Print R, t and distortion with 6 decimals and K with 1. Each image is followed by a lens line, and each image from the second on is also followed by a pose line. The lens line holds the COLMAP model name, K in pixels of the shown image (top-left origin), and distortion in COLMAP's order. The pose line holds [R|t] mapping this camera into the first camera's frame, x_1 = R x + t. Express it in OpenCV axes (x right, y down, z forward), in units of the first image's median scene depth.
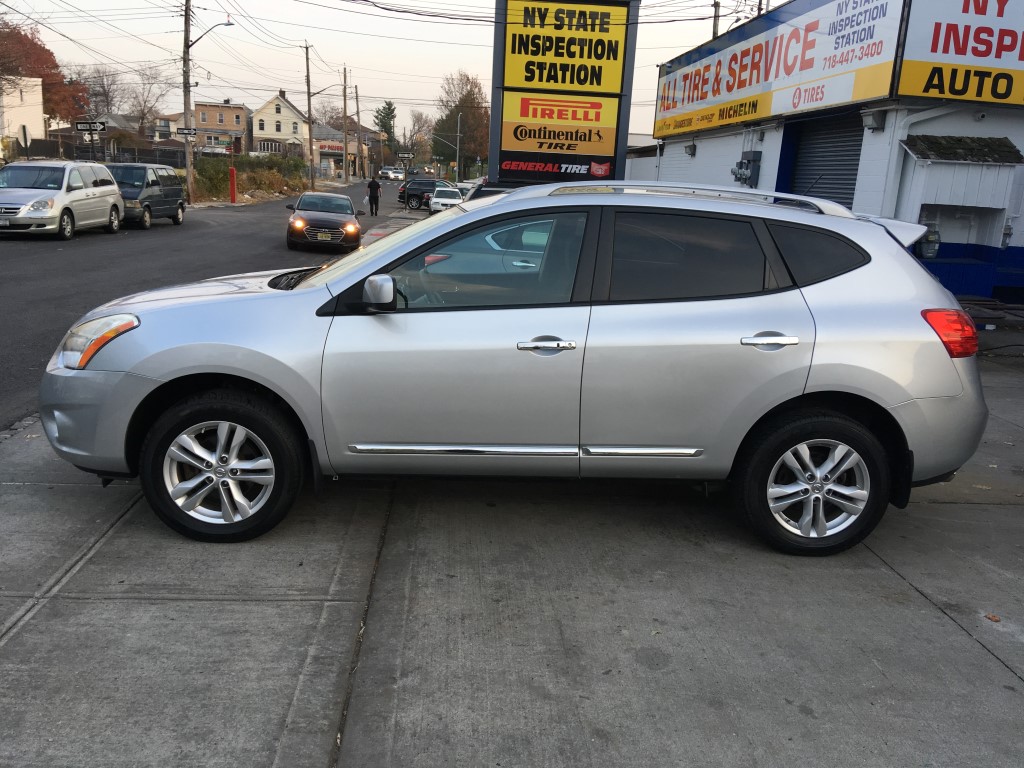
lens RADIAL K [[861.8, 0, 503.1], [0, 861.8, 388.3], [0, 0, 1]] dist [0.114937, -0.172019]
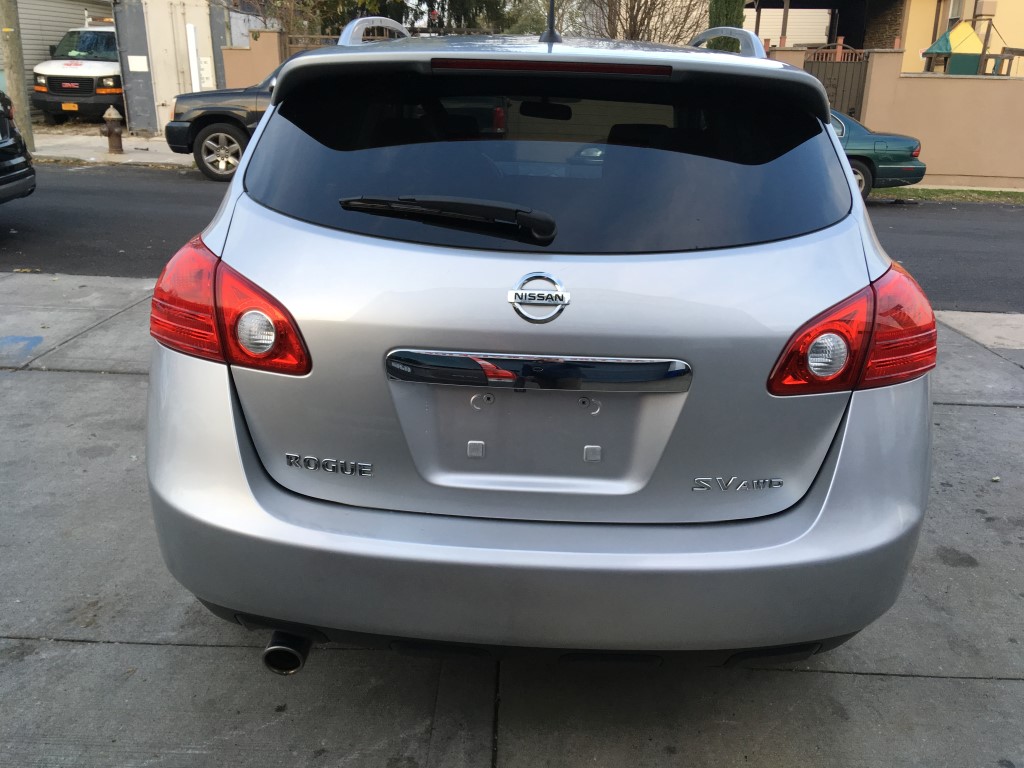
lens RADIAL K [[861.8, 0, 509.1], [0, 861.8, 382.1], [0, 0, 1]] dist [0.114937, -0.172019]
pose [[-0.081856, 0.266559, -0.960336, 0.235259], [-0.253695, 0.926257, 0.278724, -0.046789], [0.963814, 0.266448, -0.008195, 0.290725]]
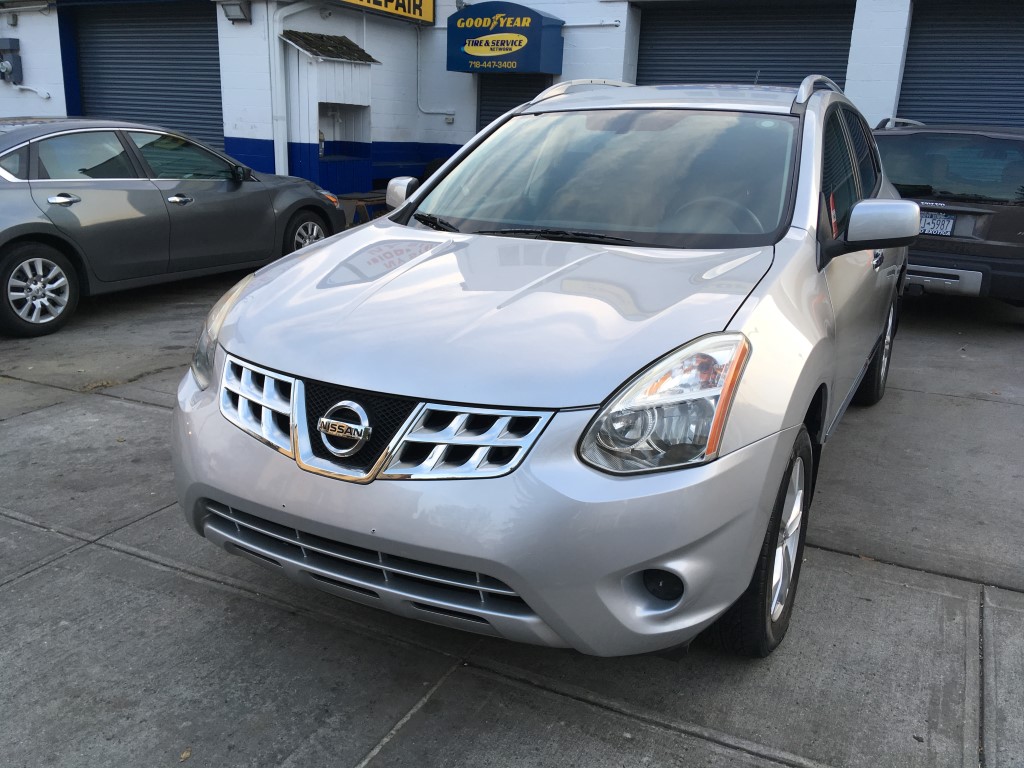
lens RADIAL K [[861.8, 0, 512.8], [0, 861.8, 387.9], [0, 0, 1]] dist [0.114937, -0.172019]
pose [[0.508278, -0.285438, 0.812514, -0.220304], [0.195624, 0.957079, 0.213849, -0.045474], [-0.838681, 0.050252, 0.542300, 0.192393]]
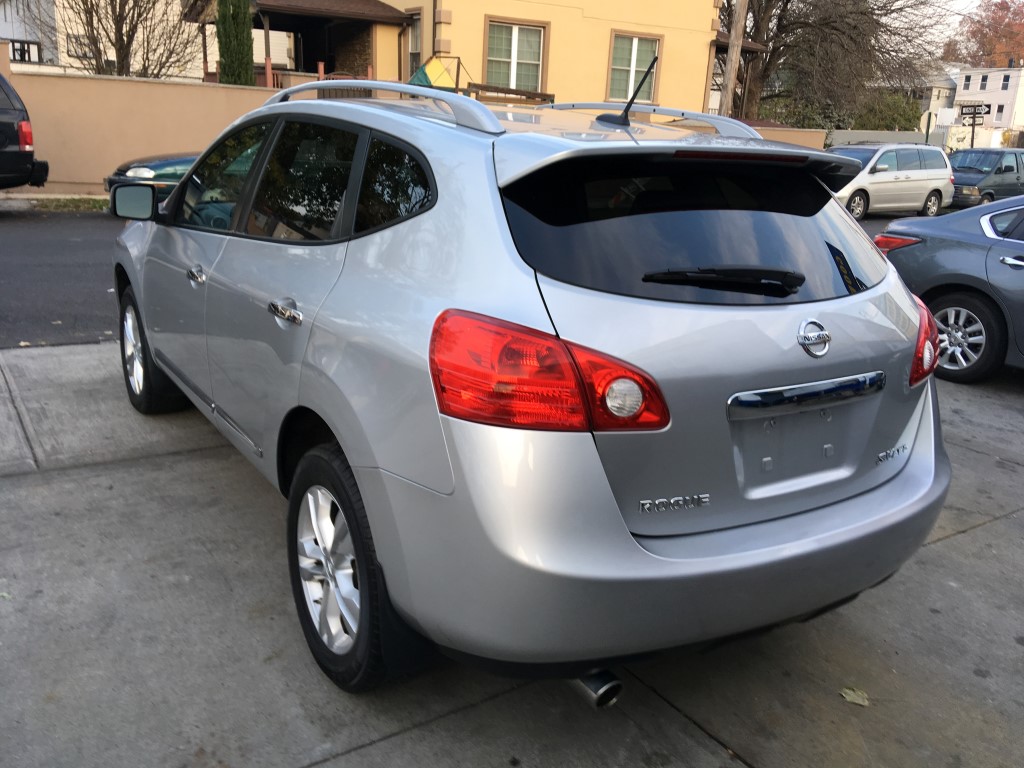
lens RADIAL K [[861.8, 0, 509.9], [0, 861.8, 385.1], [0, 0, 1]] dist [0.114937, -0.172019]
pose [[0.504255, 0.223589, -0.834107, 0.224371], [-0.223535, 0.966774, 0.124014, -0.028680], [0.834122, 0.123917, 0.537481, 0.187193]]
